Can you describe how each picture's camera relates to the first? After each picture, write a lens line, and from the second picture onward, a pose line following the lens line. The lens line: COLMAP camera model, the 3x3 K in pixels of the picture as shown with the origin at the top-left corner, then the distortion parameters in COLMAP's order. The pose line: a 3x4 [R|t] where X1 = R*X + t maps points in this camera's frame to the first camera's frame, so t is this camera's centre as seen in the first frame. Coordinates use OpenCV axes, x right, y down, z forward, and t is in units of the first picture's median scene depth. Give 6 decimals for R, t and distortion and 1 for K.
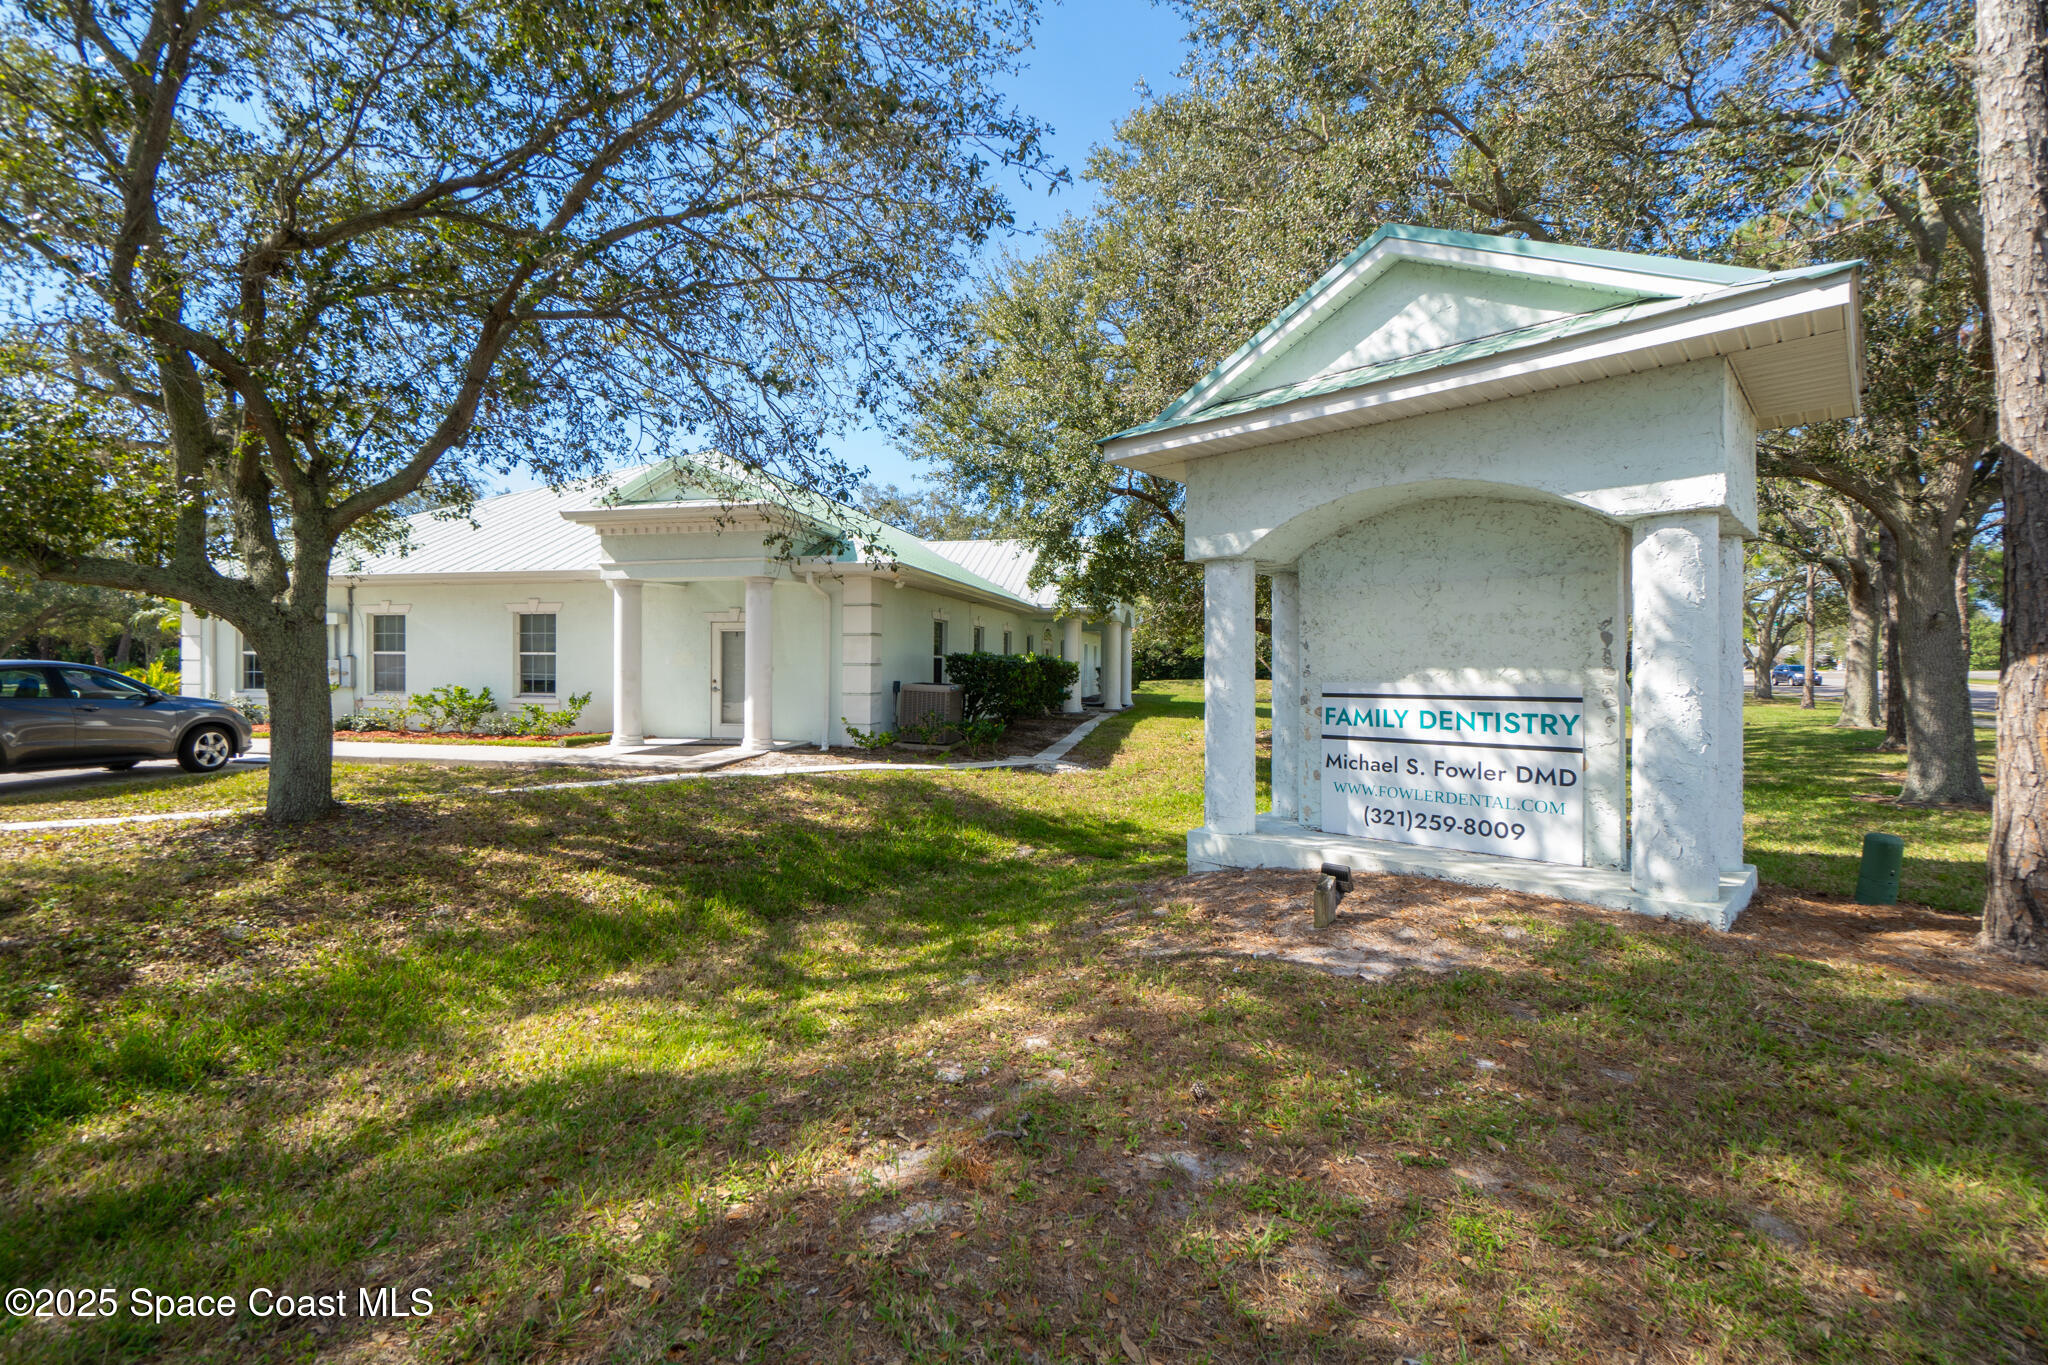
lens RADIAL K [[881.8, 0, 1023.6], [0, 881.8, 684.2], [0, 0, 1]] dist [-0.003850, 0.000398]
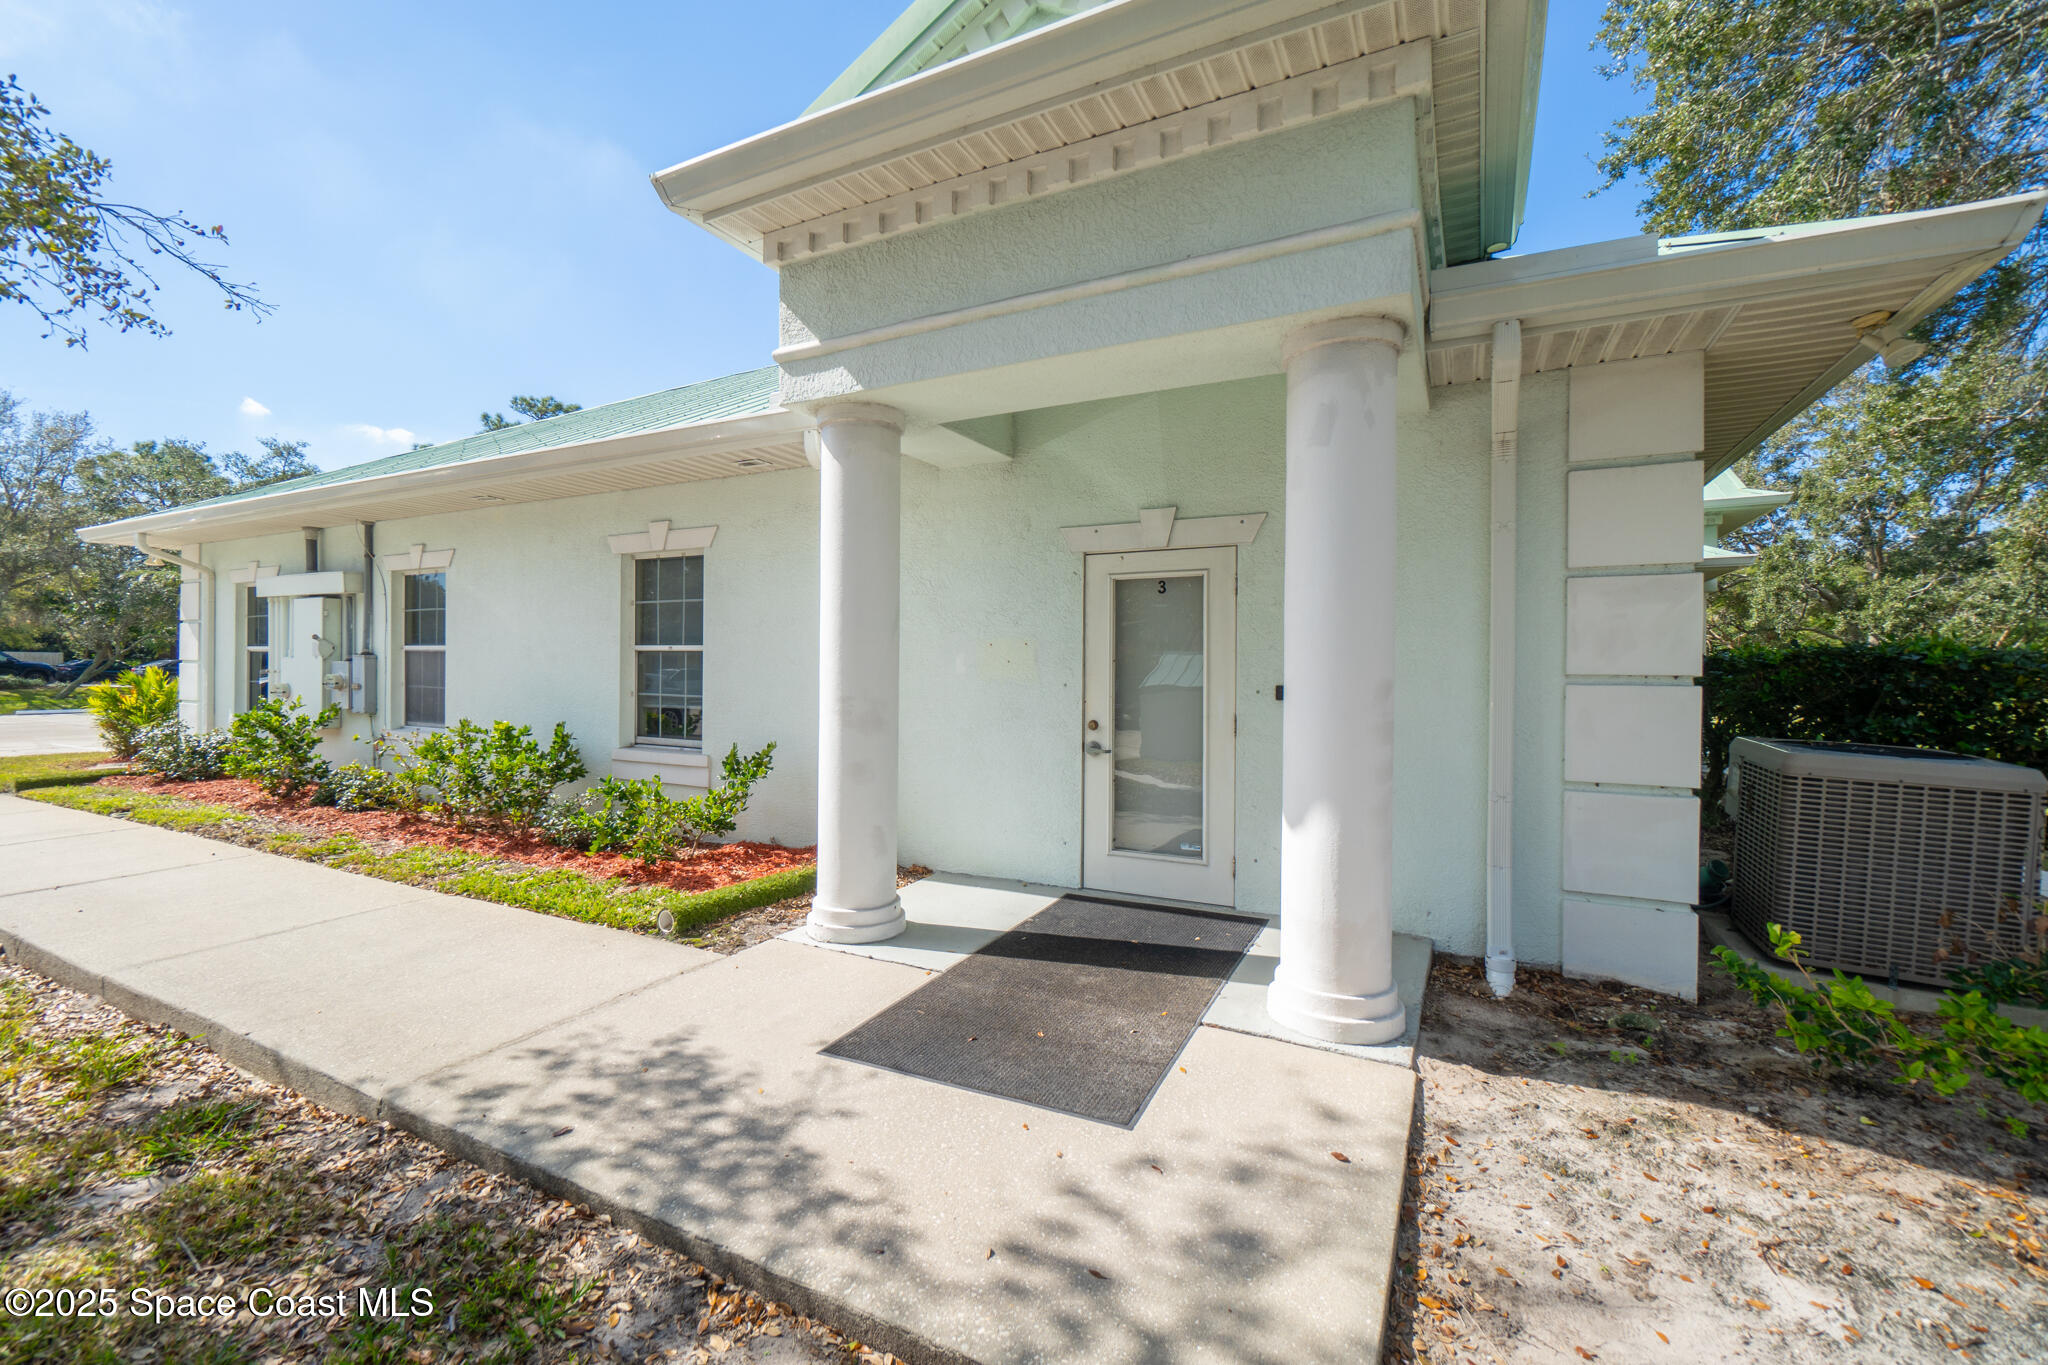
lens RADIAL K [[881.8, 0, 1024.0], [0, 881.8, 676.4], [0, 0, 1]] dist [-0.003850, 0.000398]
pose [[0.969805, 0.003771, -0.243851, -0.281282], [-0.003866, 0.999993, 0.000090, -0.021764], [0.243850, 0.000856, 0.969813, 0.633290]]
